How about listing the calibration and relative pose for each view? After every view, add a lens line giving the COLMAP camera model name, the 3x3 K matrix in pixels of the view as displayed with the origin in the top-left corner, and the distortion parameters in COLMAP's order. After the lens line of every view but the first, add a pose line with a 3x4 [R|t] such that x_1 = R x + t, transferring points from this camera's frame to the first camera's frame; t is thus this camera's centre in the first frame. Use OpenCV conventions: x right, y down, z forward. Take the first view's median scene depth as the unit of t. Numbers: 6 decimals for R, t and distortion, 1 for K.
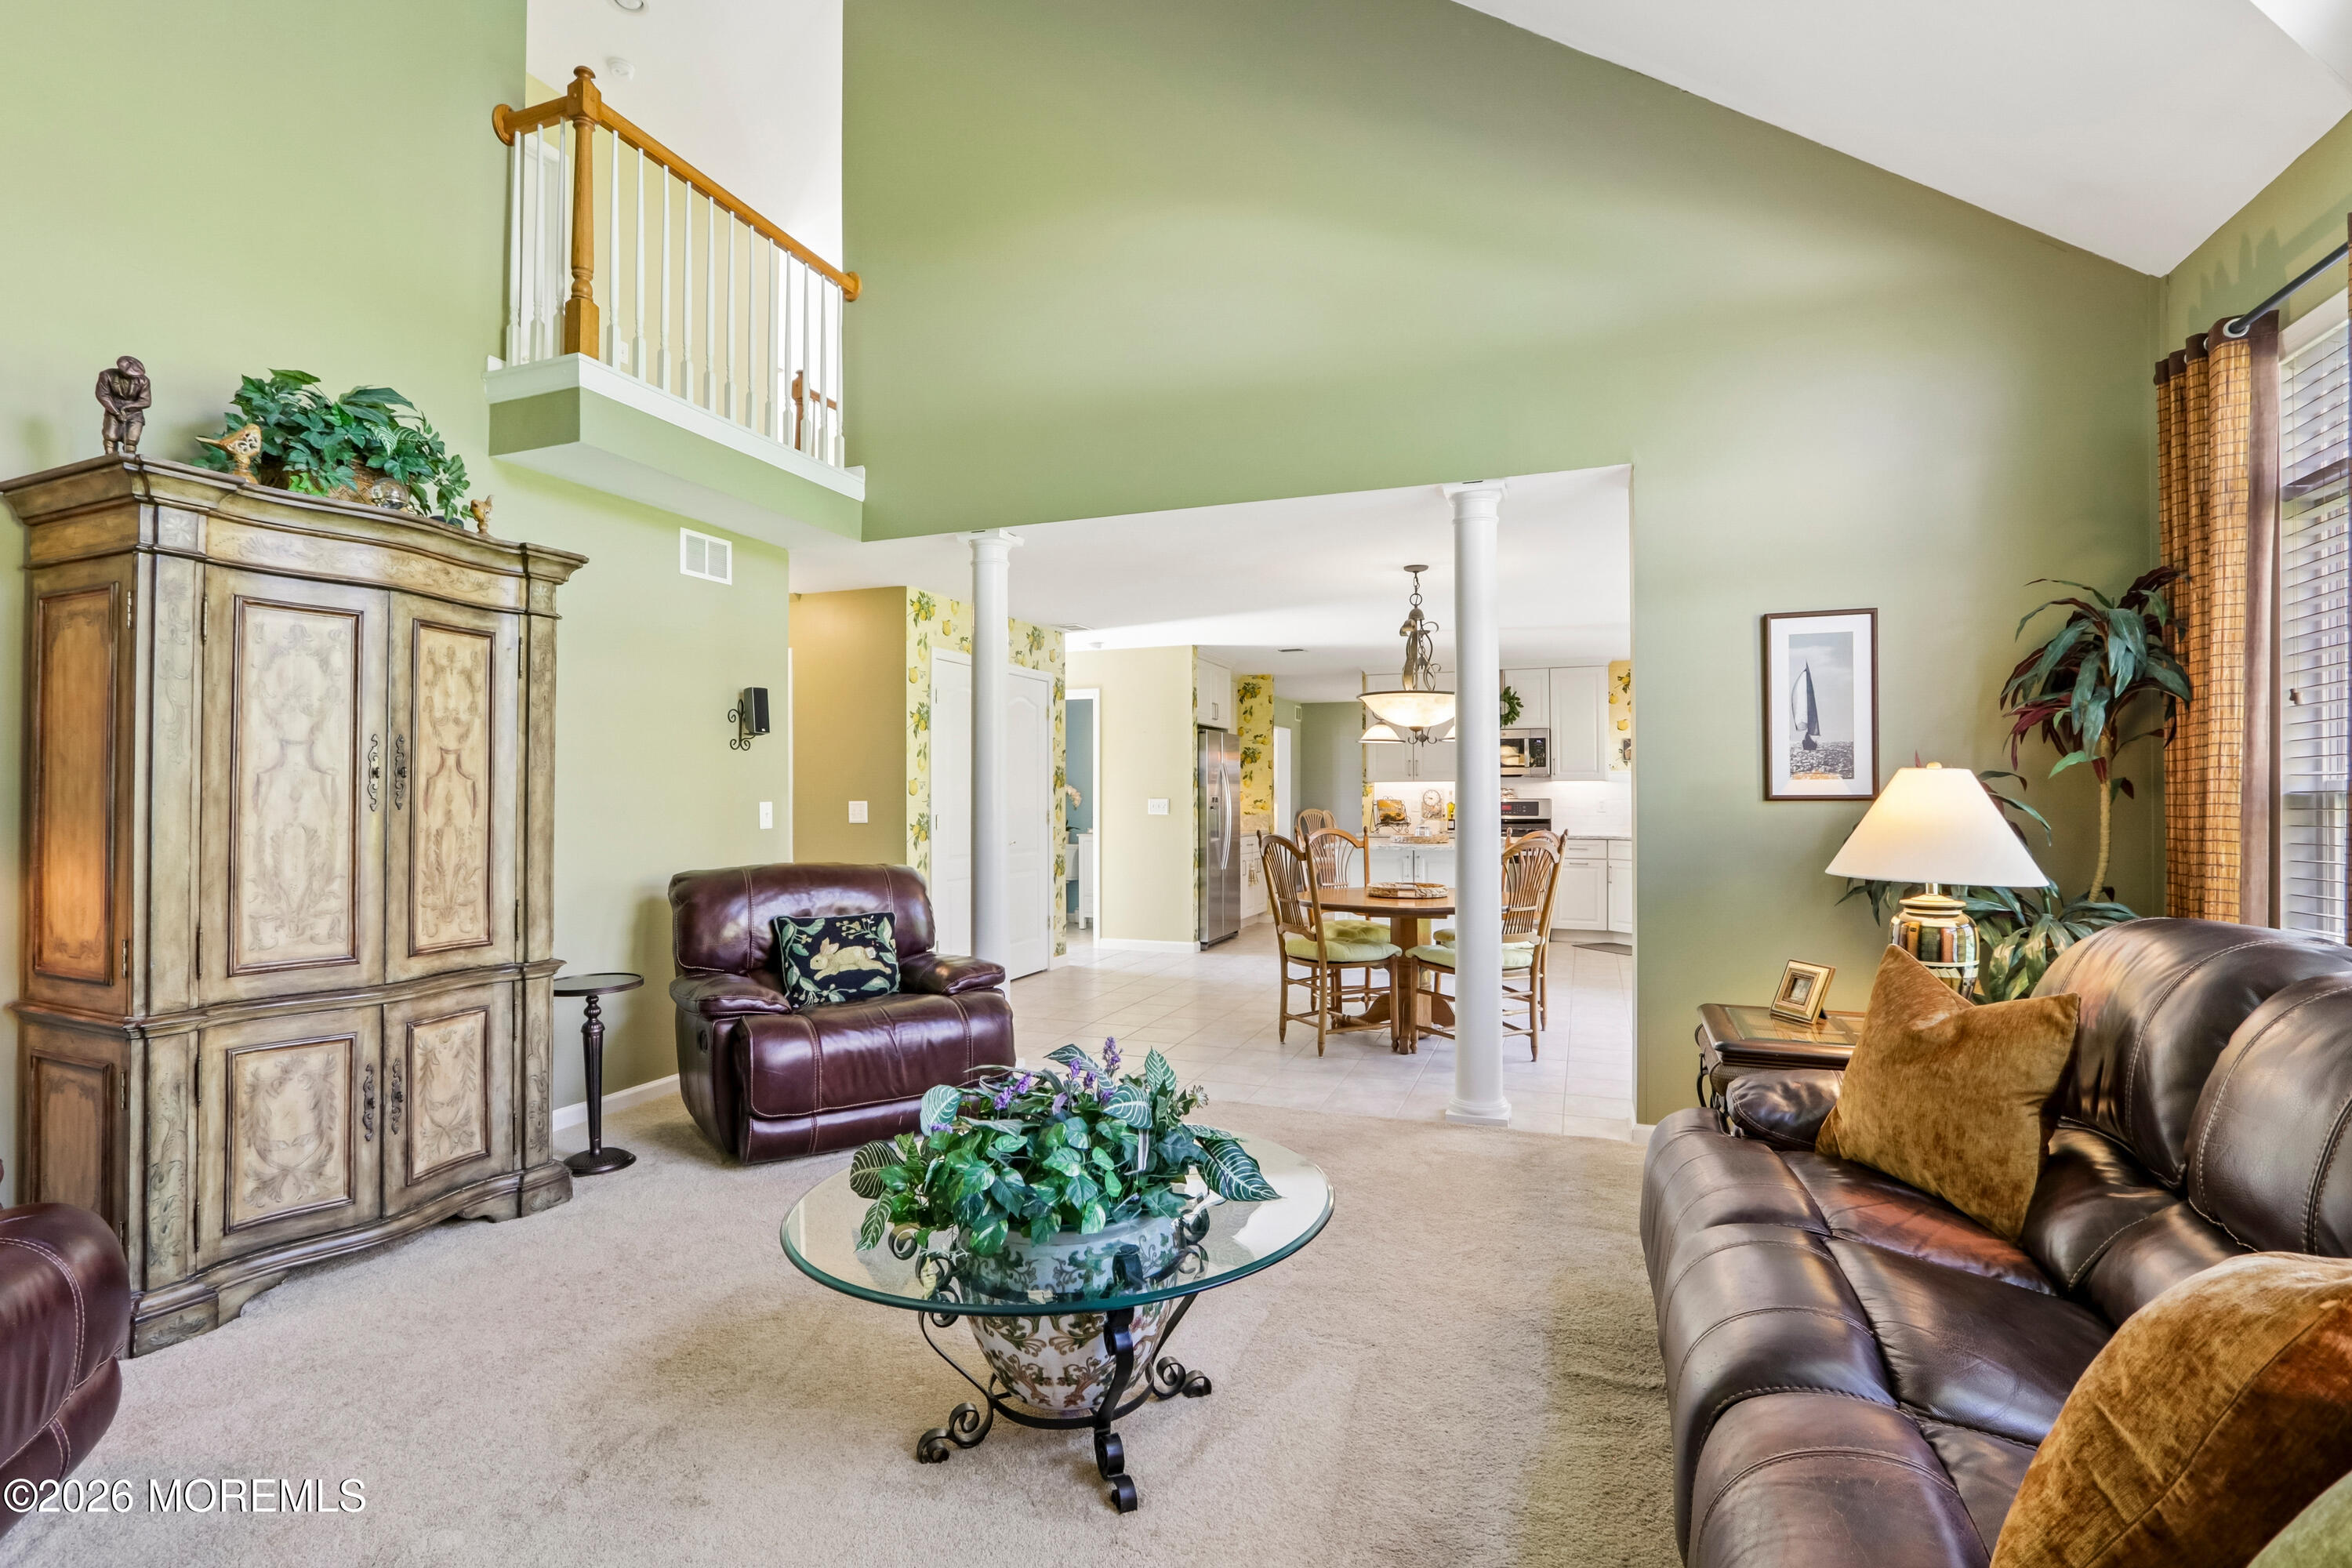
lens RADIAL K [[1101.9, 0, 1176.0], [0, 1101.9, 784.0], [0, 0, 1]] dist [-0.000262, -0.000009]
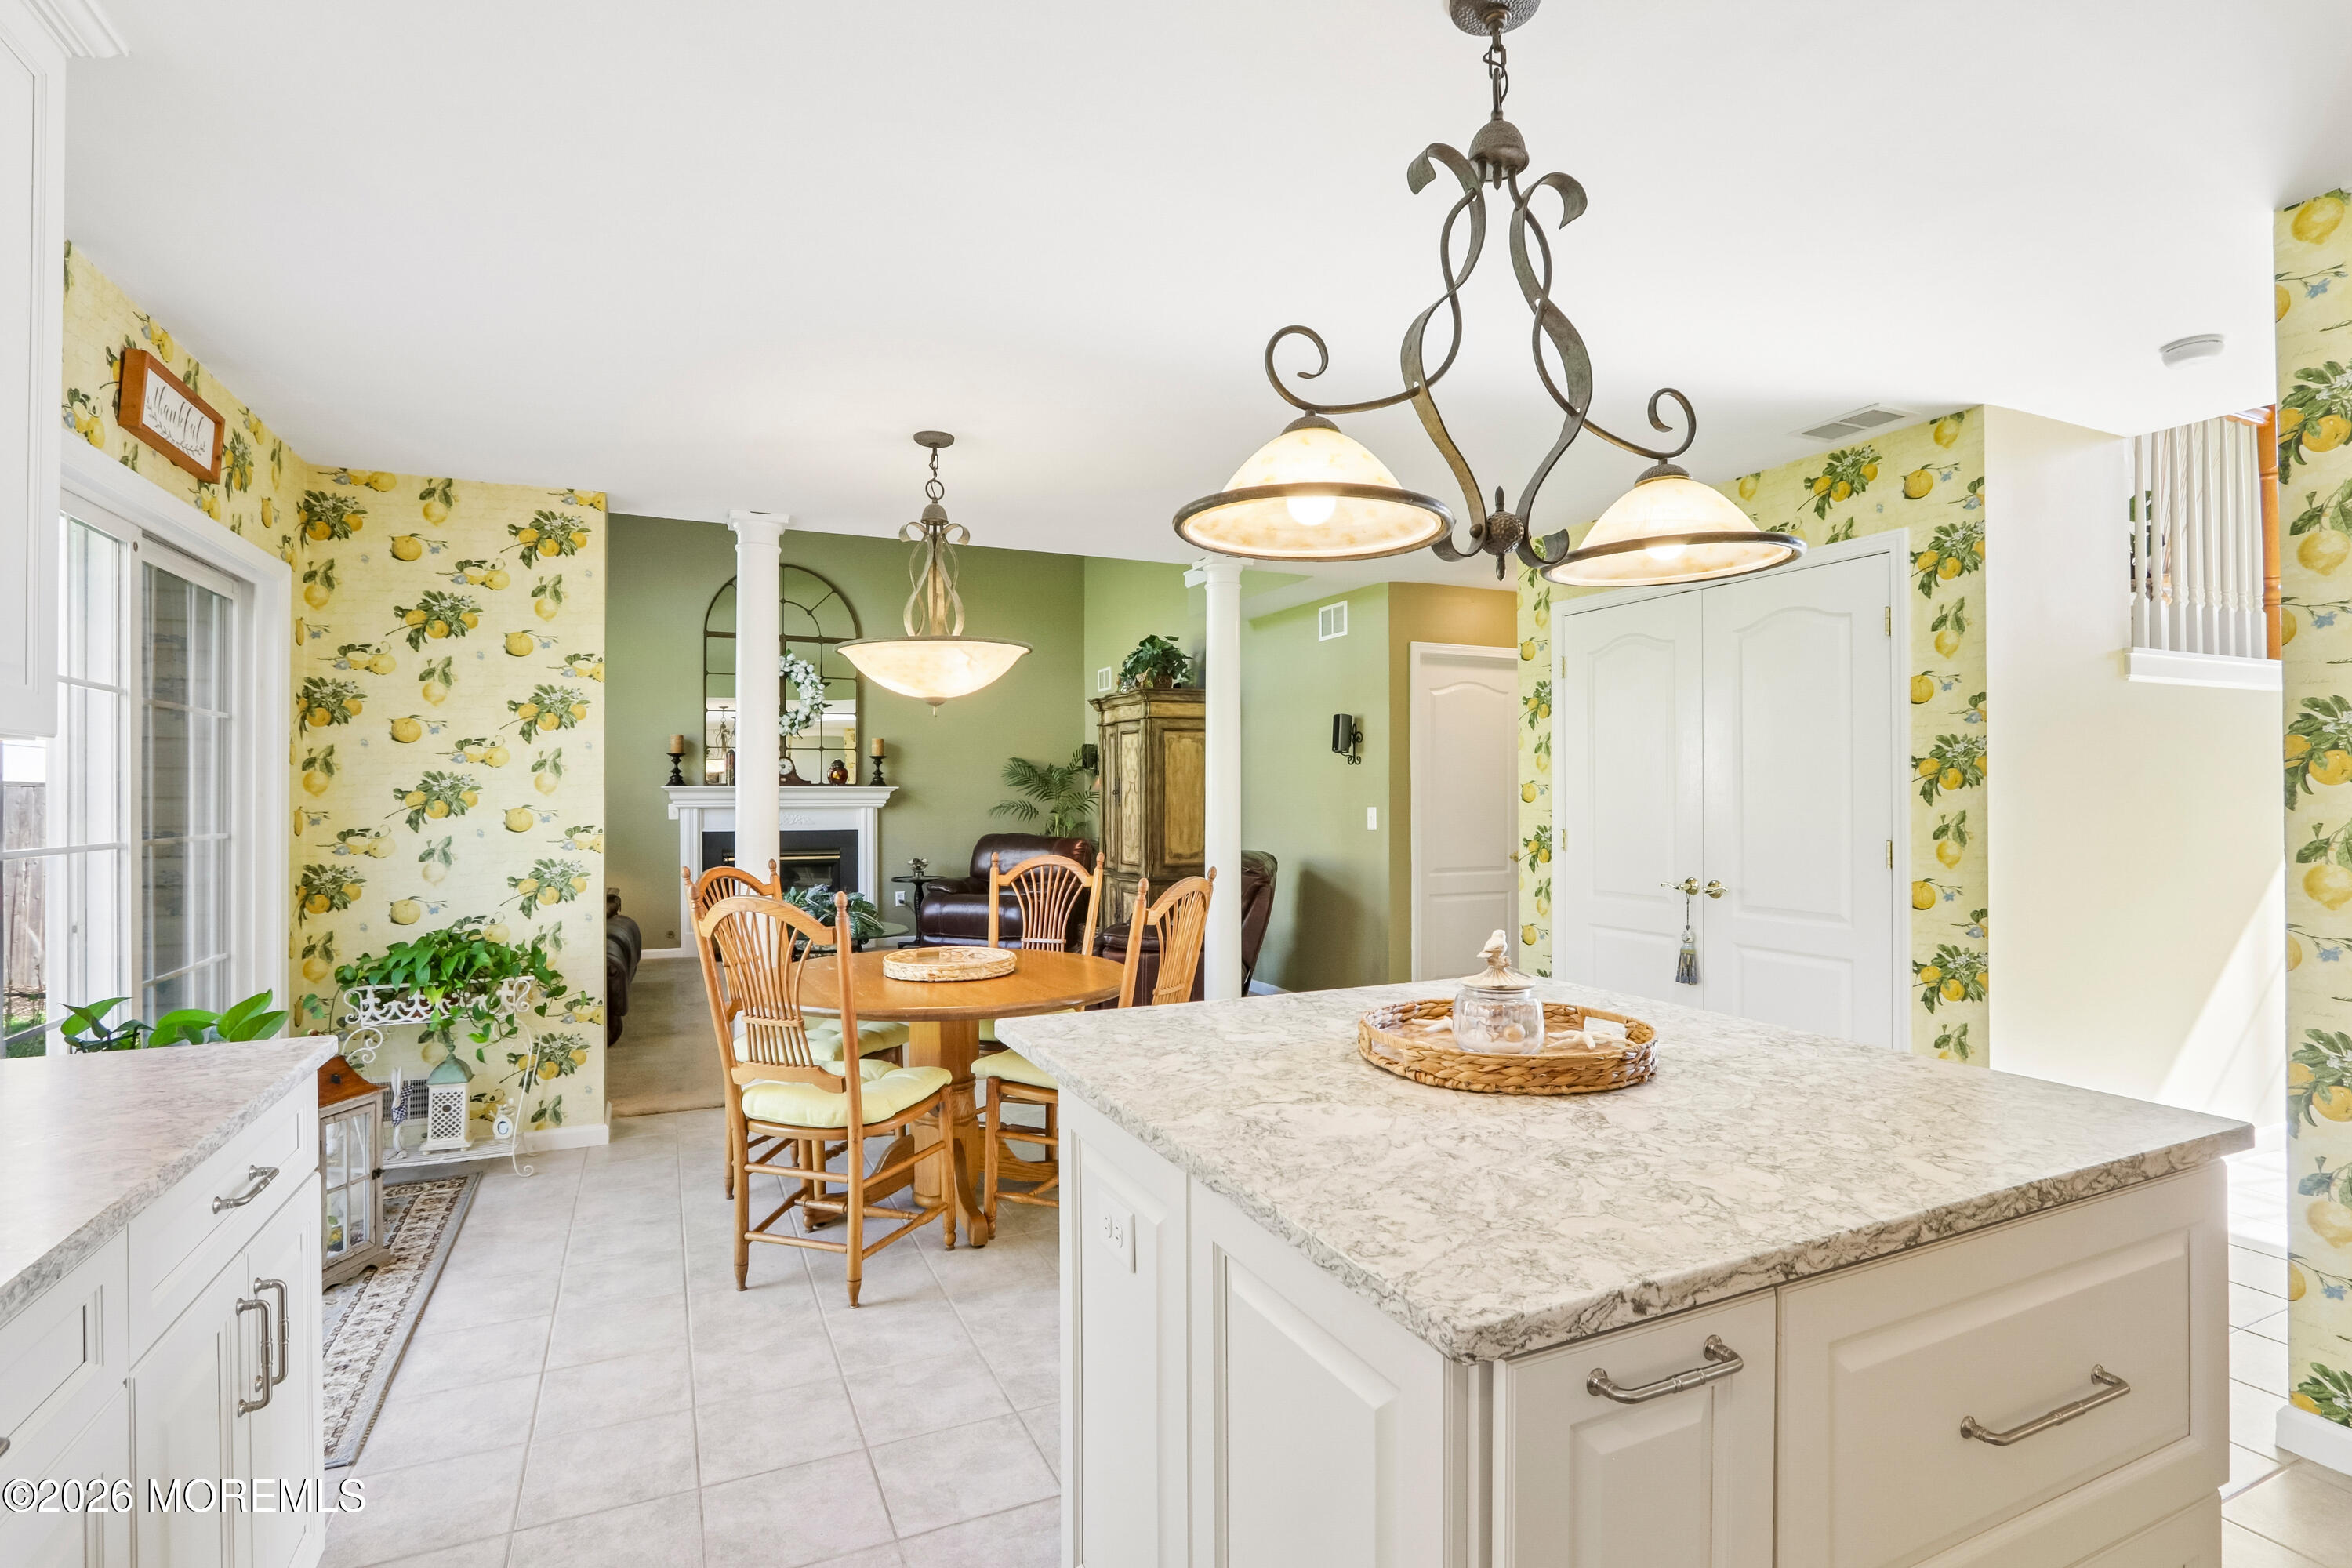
lens RADIAL K [[1101.9, 0, 1176.0], [0, 1101.9, 784.0], [0, 0, 1]] dist [-0.000262, -0.000009]
pose [[-0.694863, -0.004622, -0.719127, 0.655557], [0.010254, 0.999814, -0.016335, 0.009118], [0.719069, -0.018725, -0.694686, 1.780583]]
